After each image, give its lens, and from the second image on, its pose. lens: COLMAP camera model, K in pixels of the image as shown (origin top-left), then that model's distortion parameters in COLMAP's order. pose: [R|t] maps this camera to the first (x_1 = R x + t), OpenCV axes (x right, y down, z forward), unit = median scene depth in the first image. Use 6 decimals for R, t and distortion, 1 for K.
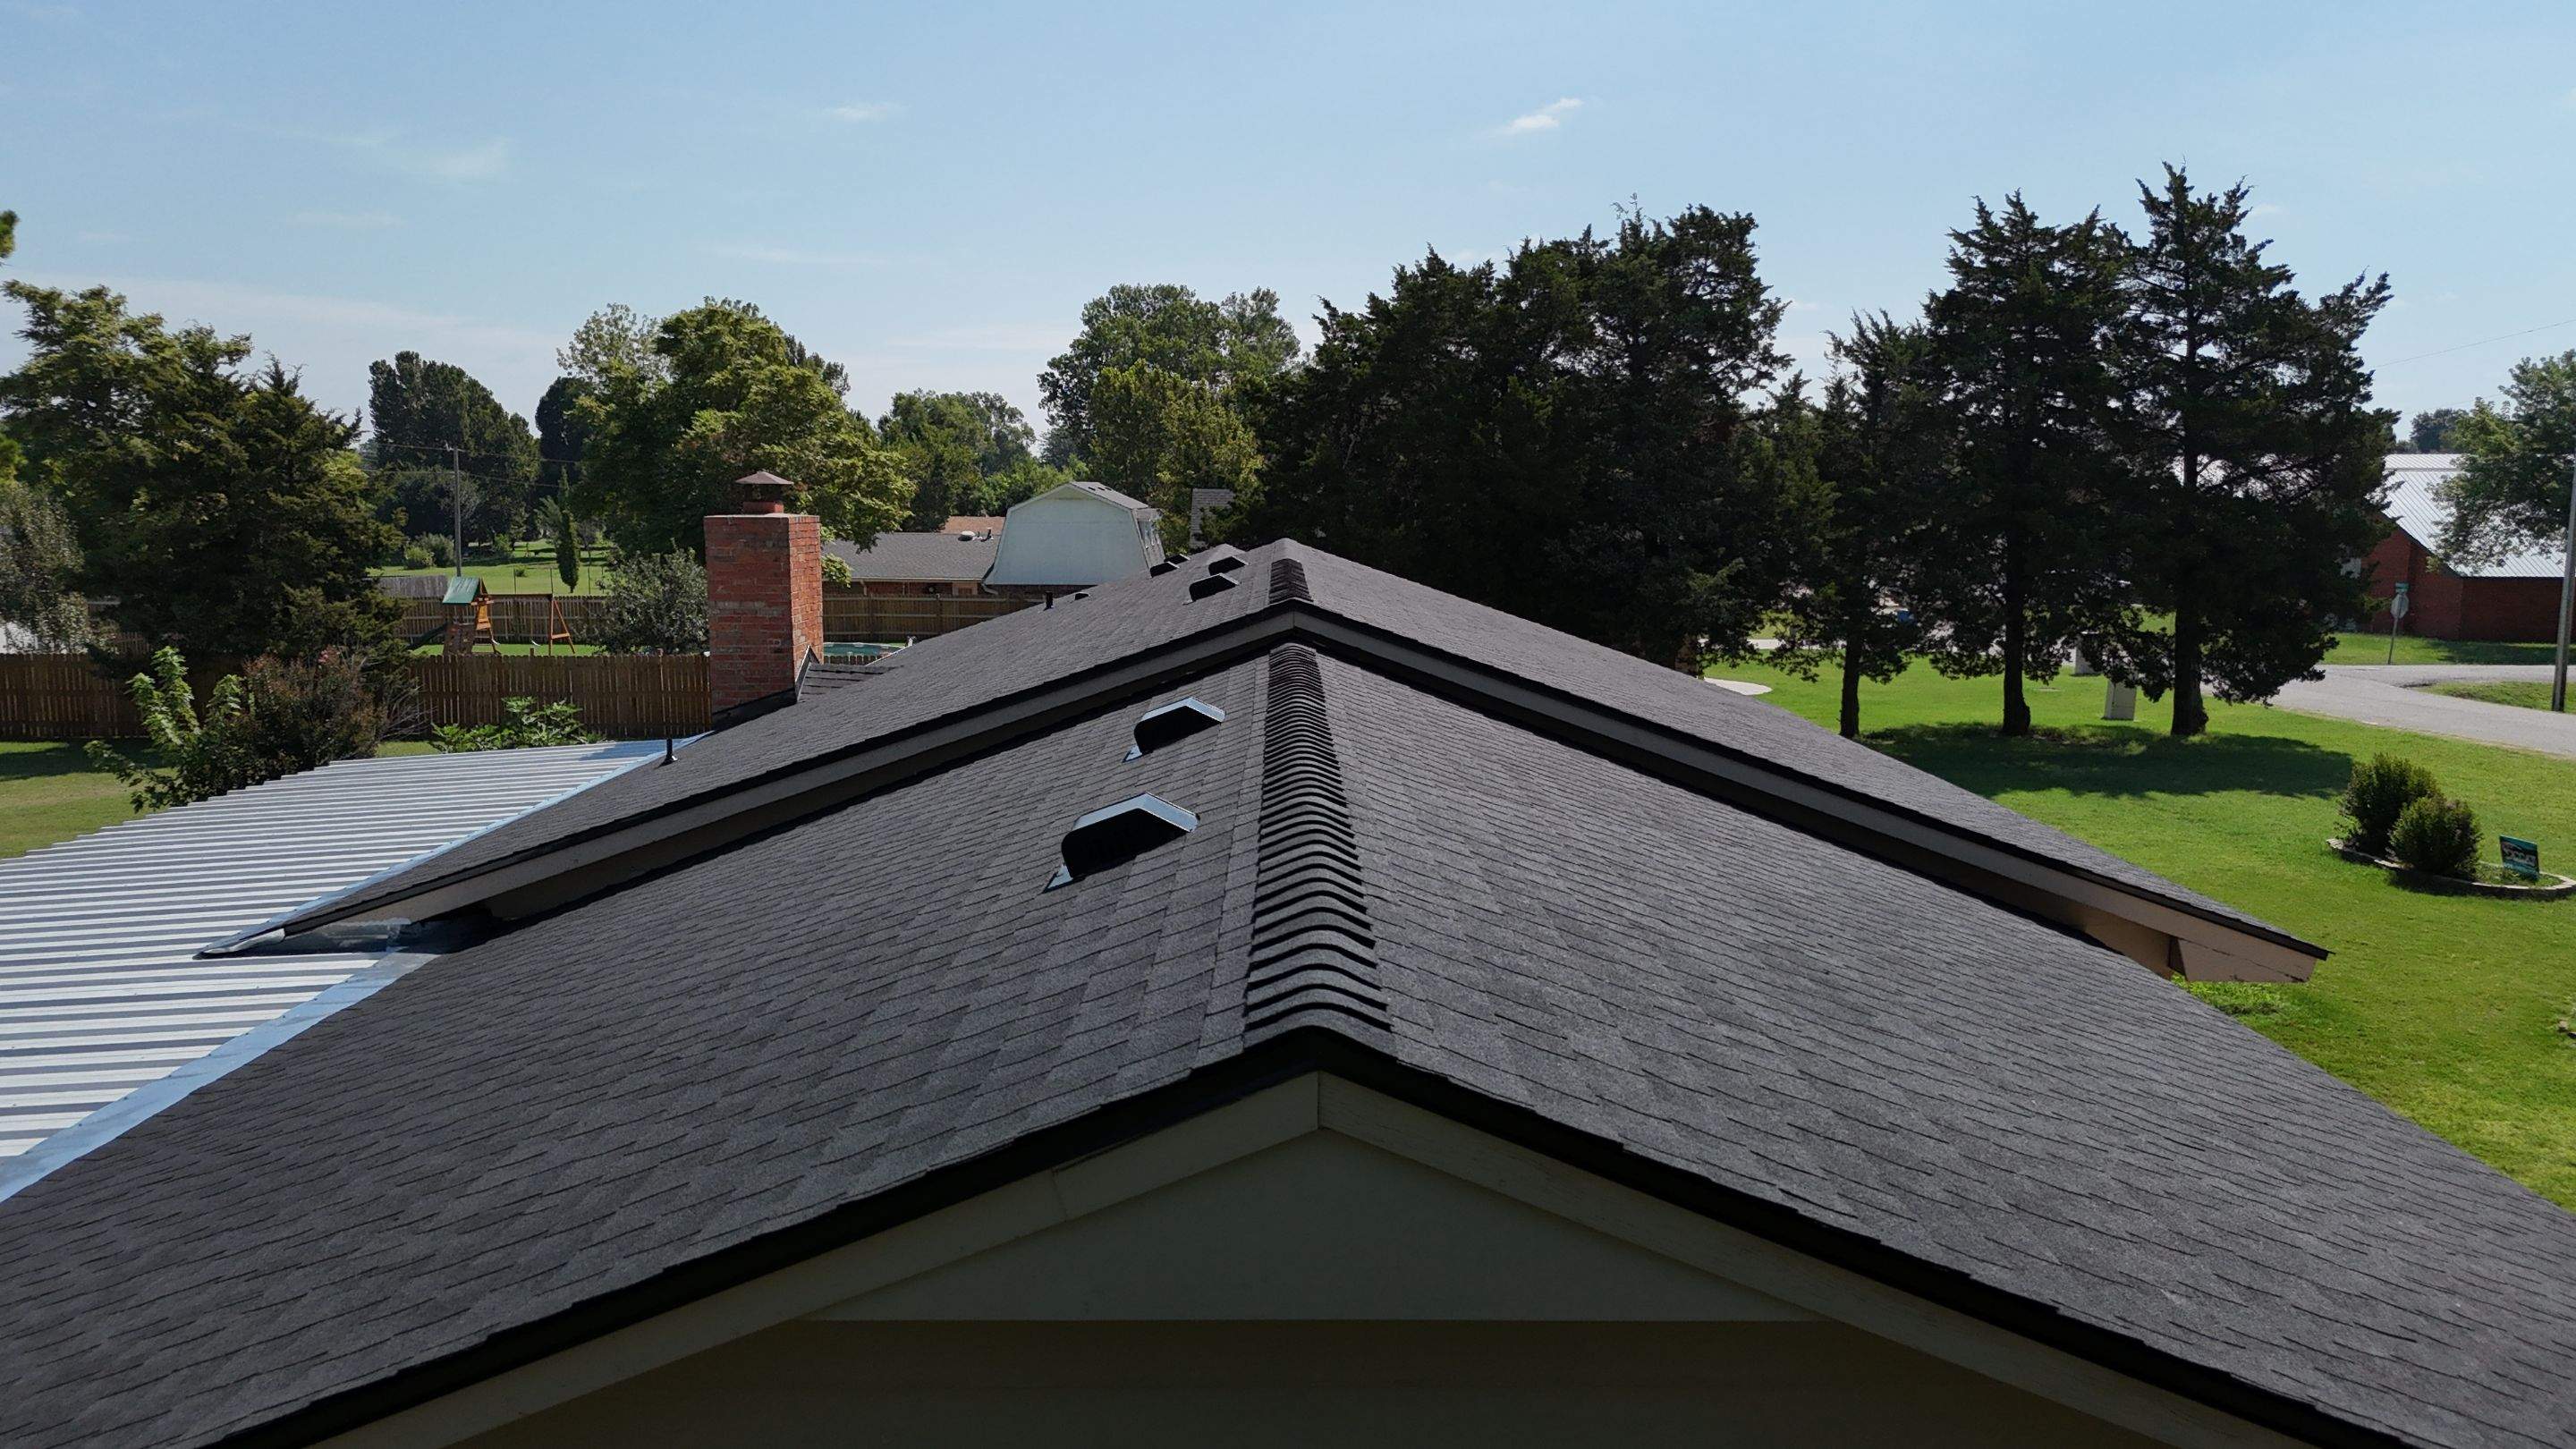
lens RADIAL K [[1872.6, 0, 1289.3], [0, 1872.6, 735.9], [0, 0, 1]] dist [0.043429, -0.004386]
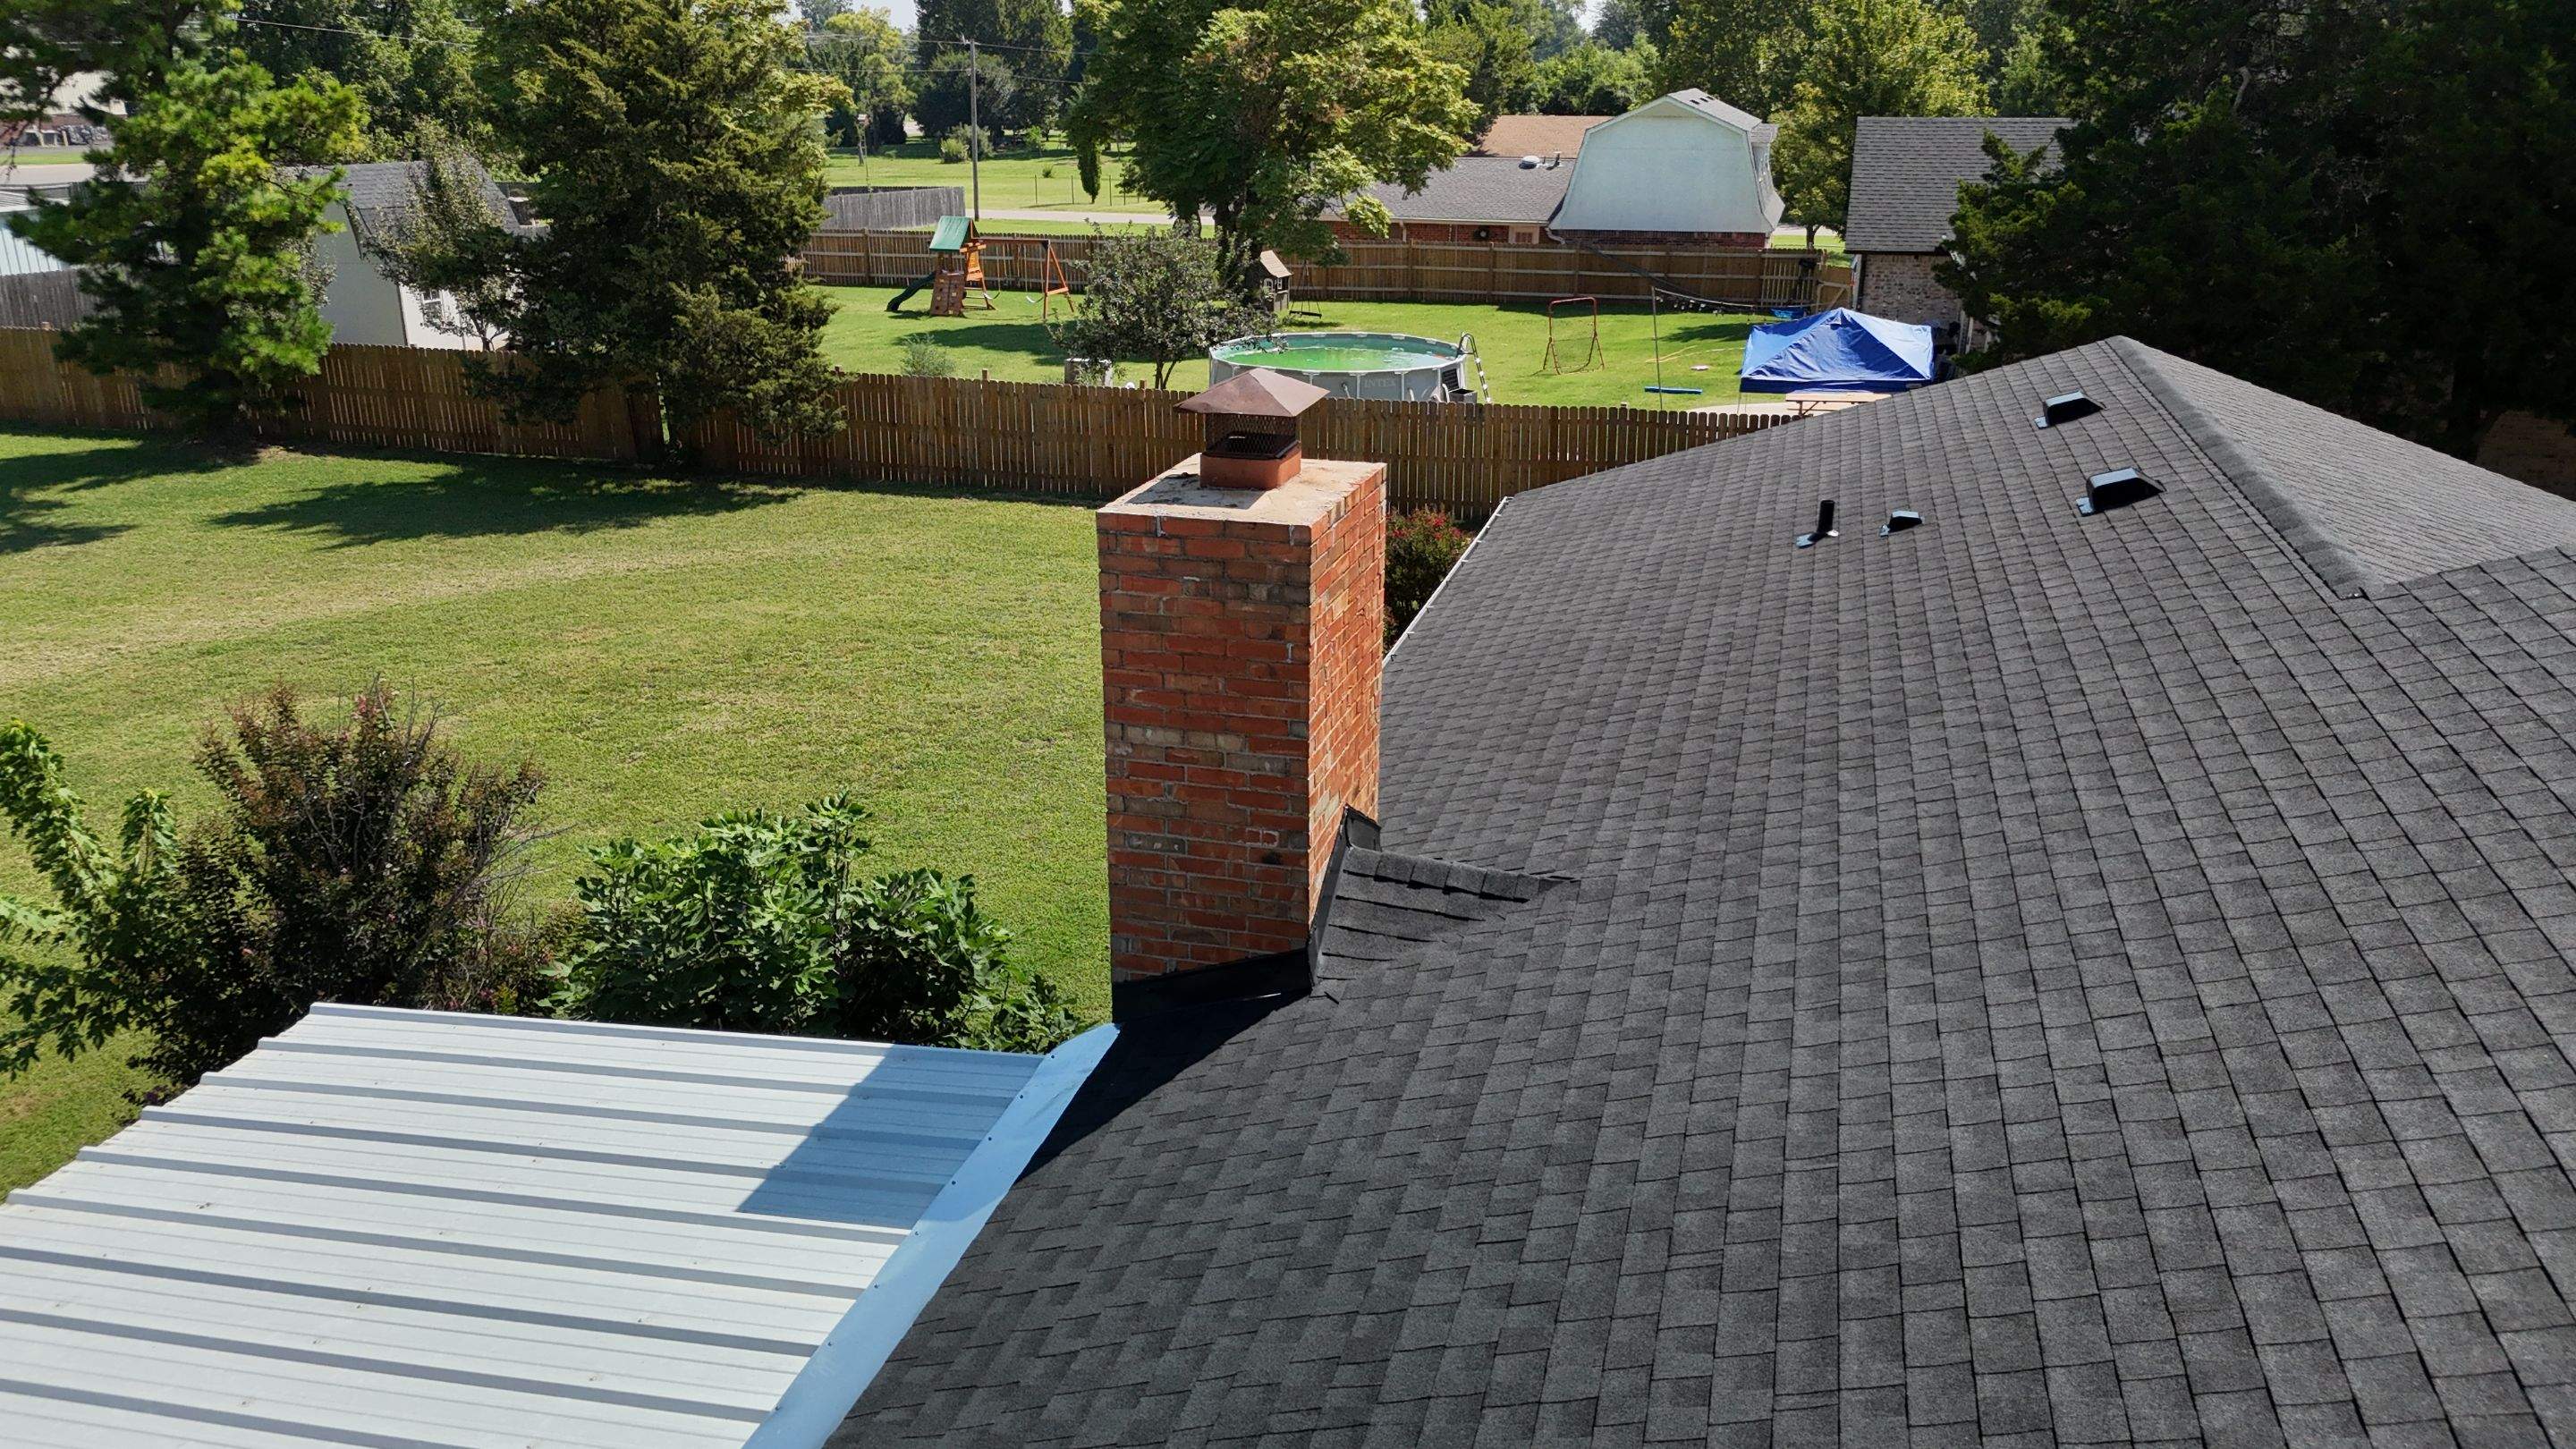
lens RADIAL K [[1872.6, 0, 1273.2], [0, 1872.6, 719.2], [0, 0, 1]] dist [0.043429, -0.004386]
pose [[0.960211, 0.095081, -0.262591, -0.052280], [-0.039429, 0.976997, 0.209578, -0.046149], [0.276477, -0.190886, 0.941872, 0.193902]]
